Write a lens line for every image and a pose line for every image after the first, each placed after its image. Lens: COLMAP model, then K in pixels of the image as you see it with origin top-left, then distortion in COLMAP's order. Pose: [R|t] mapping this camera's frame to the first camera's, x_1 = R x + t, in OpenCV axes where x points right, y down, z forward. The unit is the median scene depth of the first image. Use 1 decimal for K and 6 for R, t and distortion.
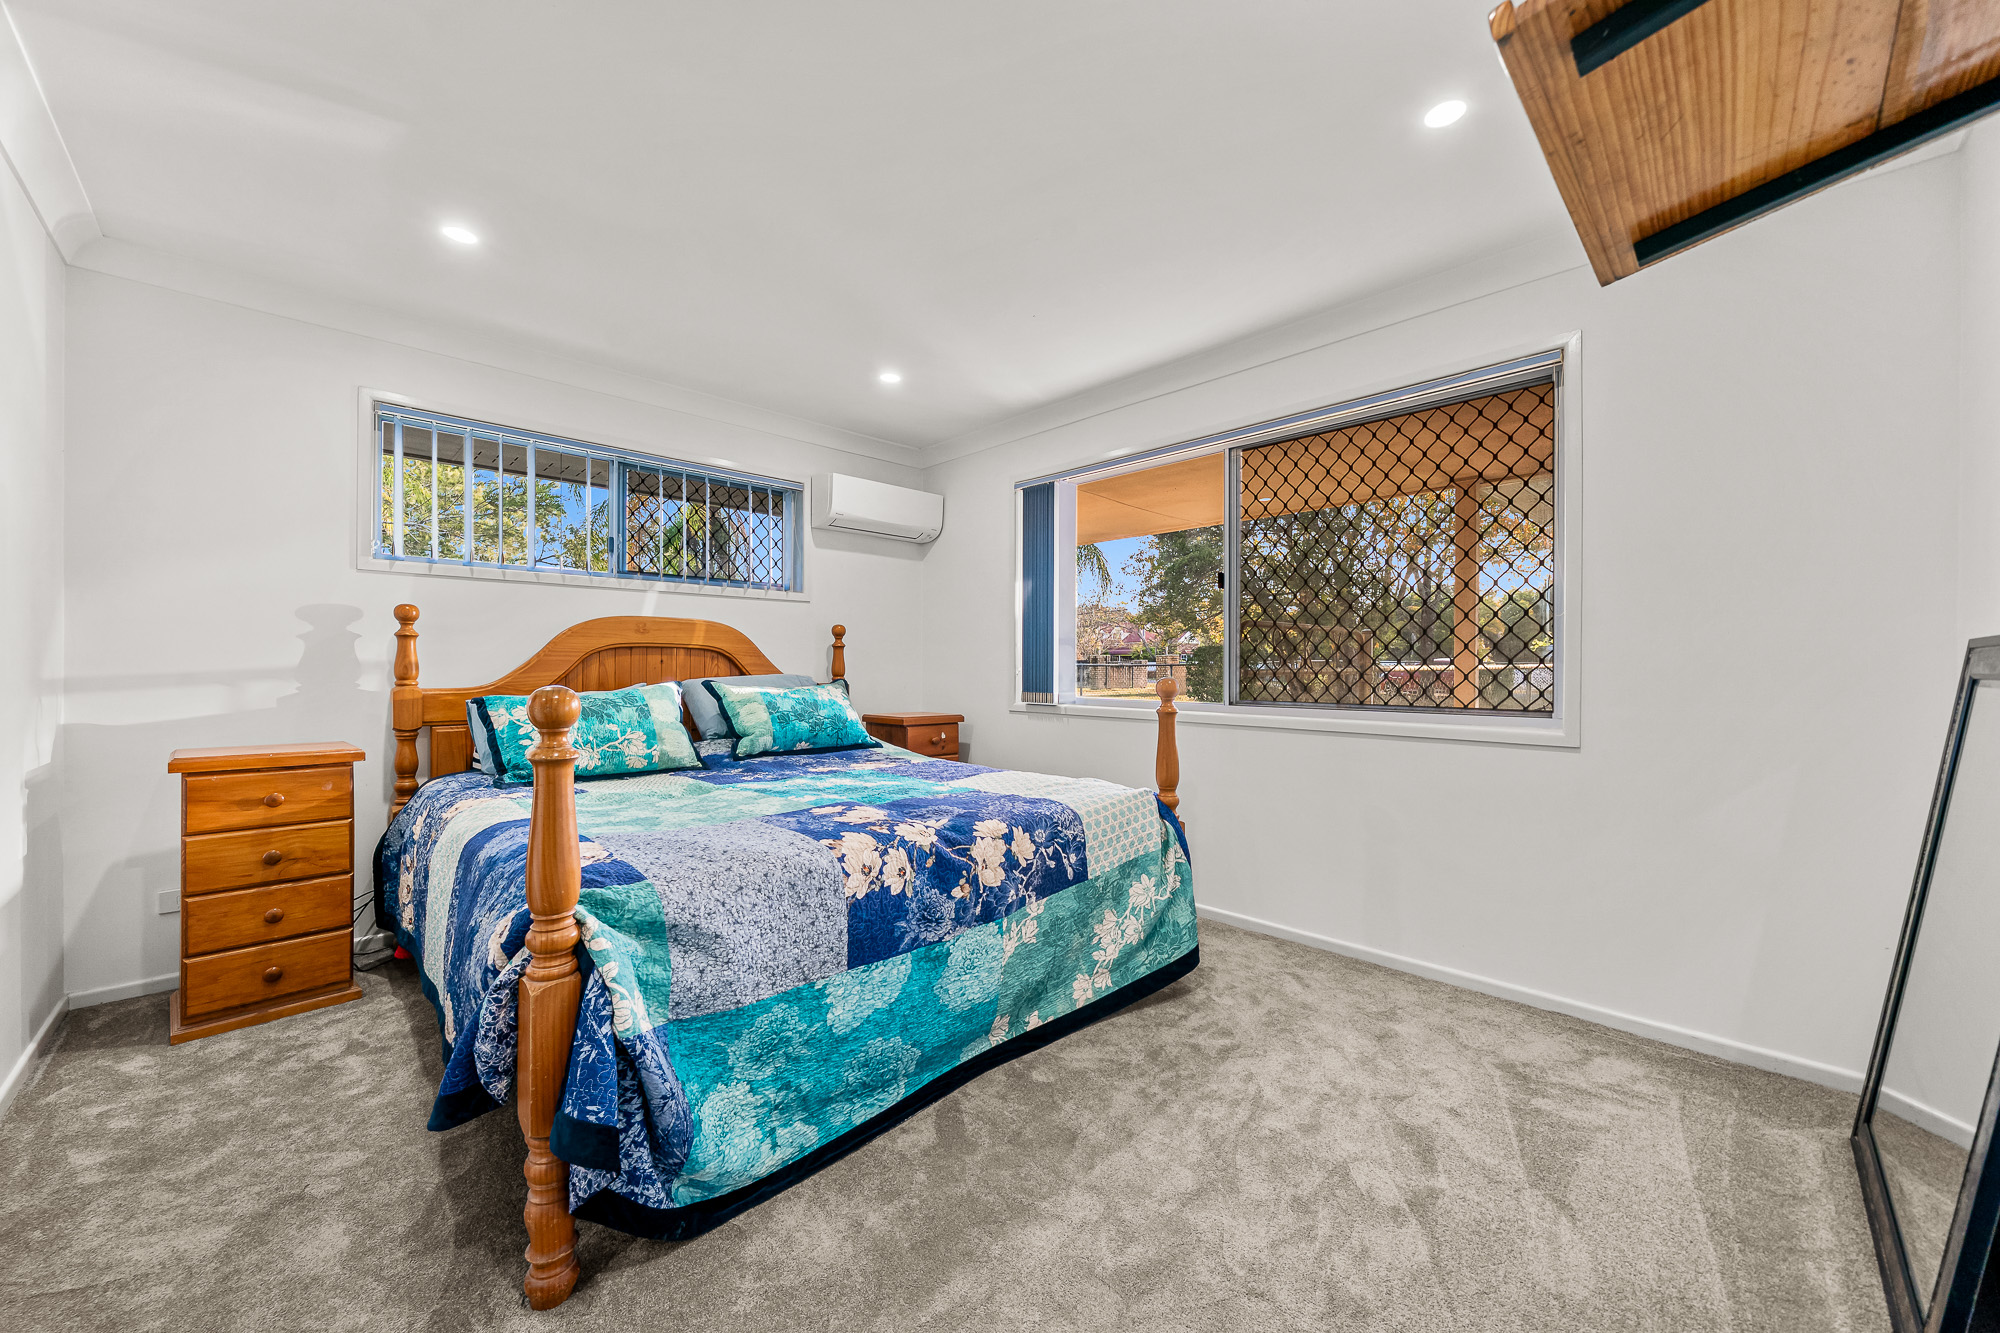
lens RADIAL K [[741.2, 0, 1001.6], [0, 741.2, 674.6], [0, 0, 1]] dist [-0.000745, -0.000126]
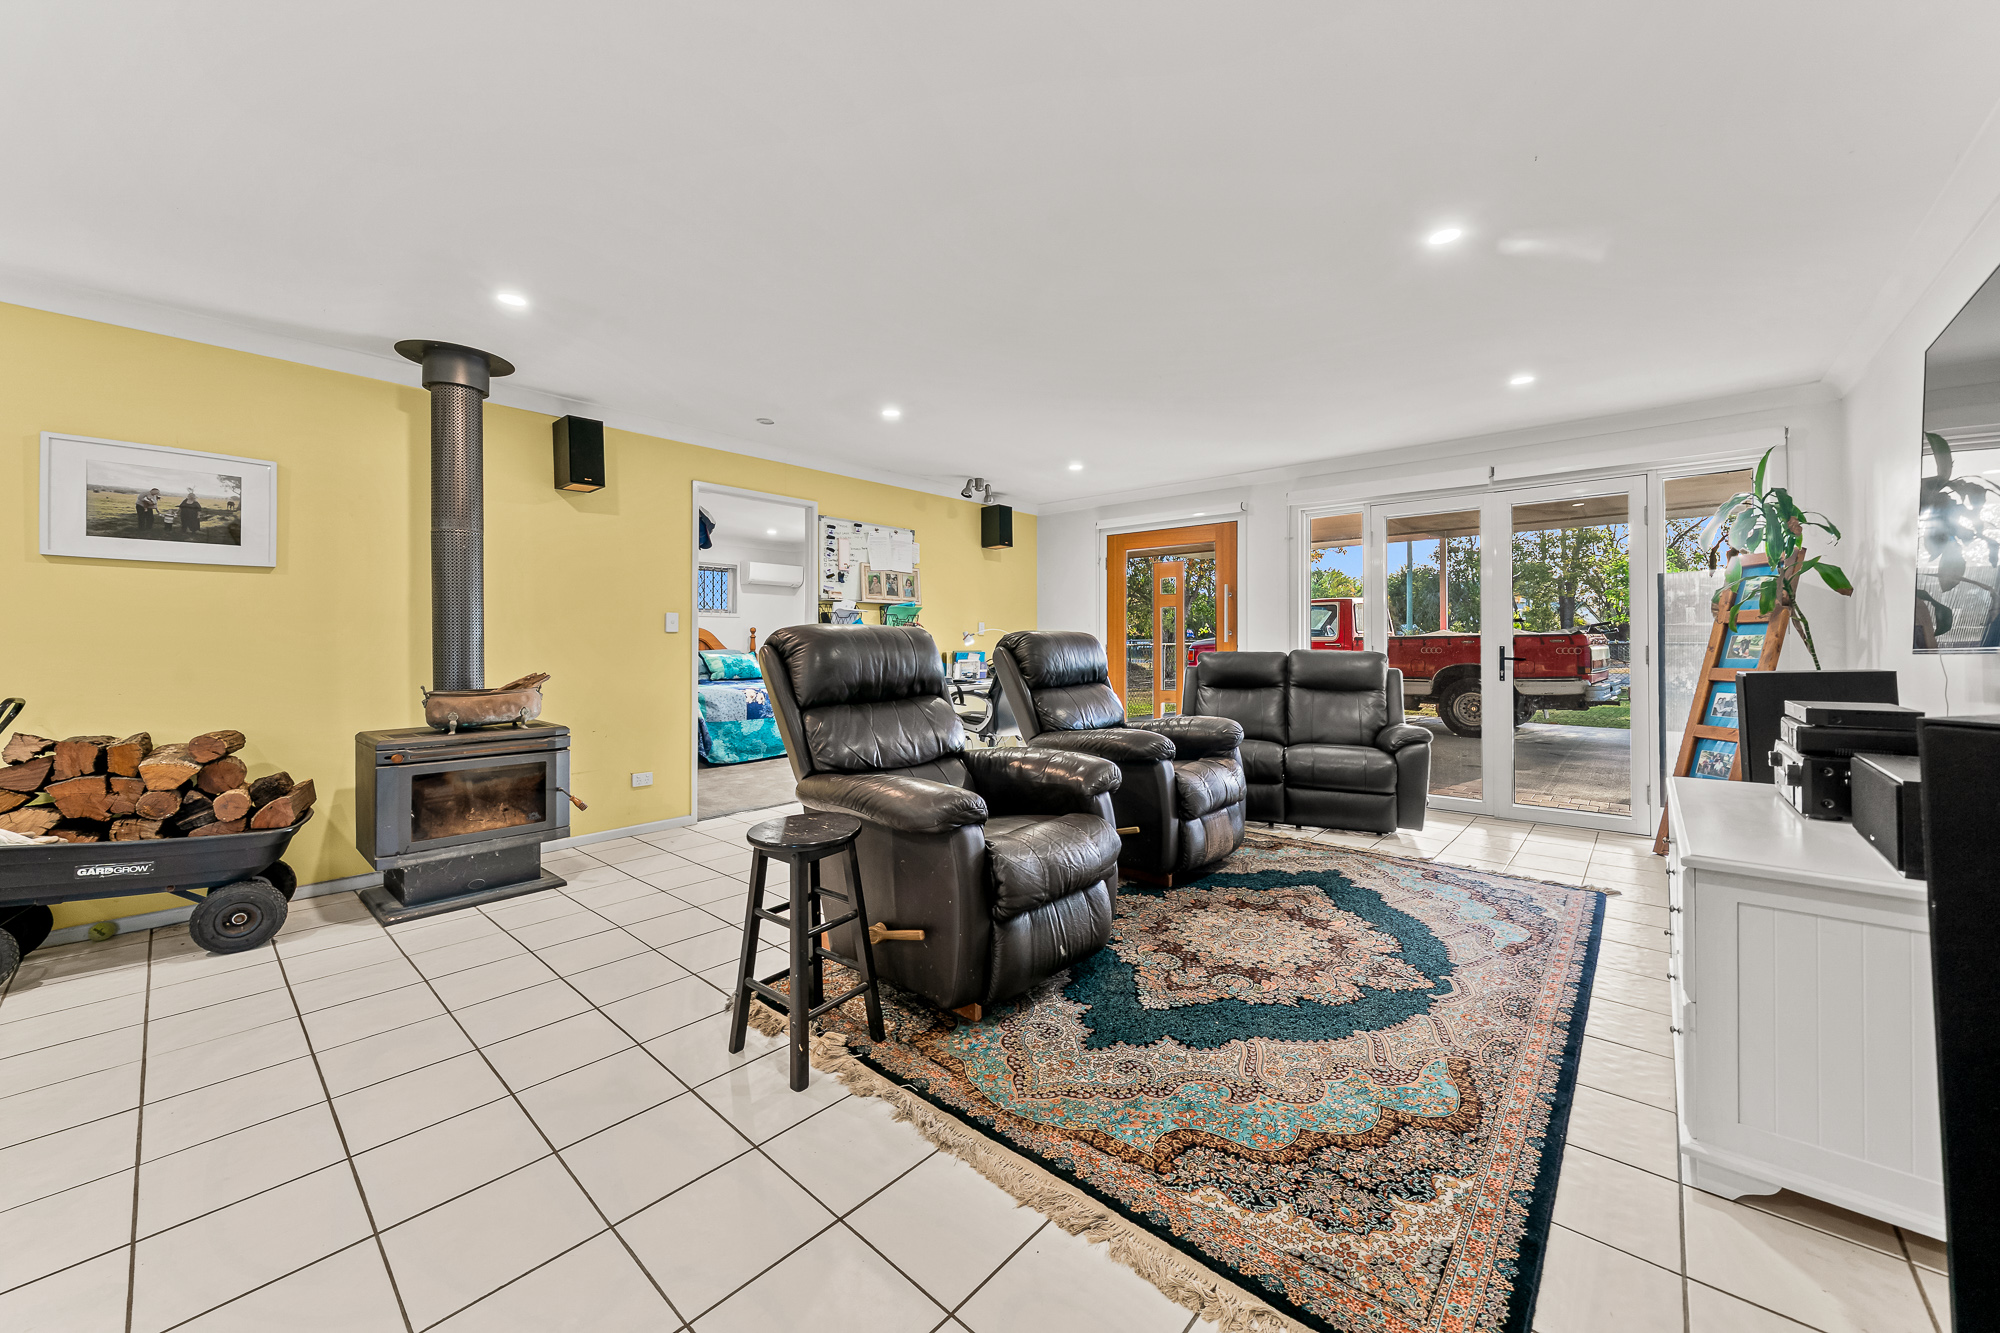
lens RADIAL K [[741.2, 0, 1002.4], [0, 741.2, 650.4], [0, 0, 1]] dist [-0.000745, -0.000126]
pose [[0.996860, -0.000431, 0.079182, 0.389944], [0.000879, 0.999984, -0.005619, 0.017217], [-0.079178, 0.005671, 0.996844, -1.423218]]
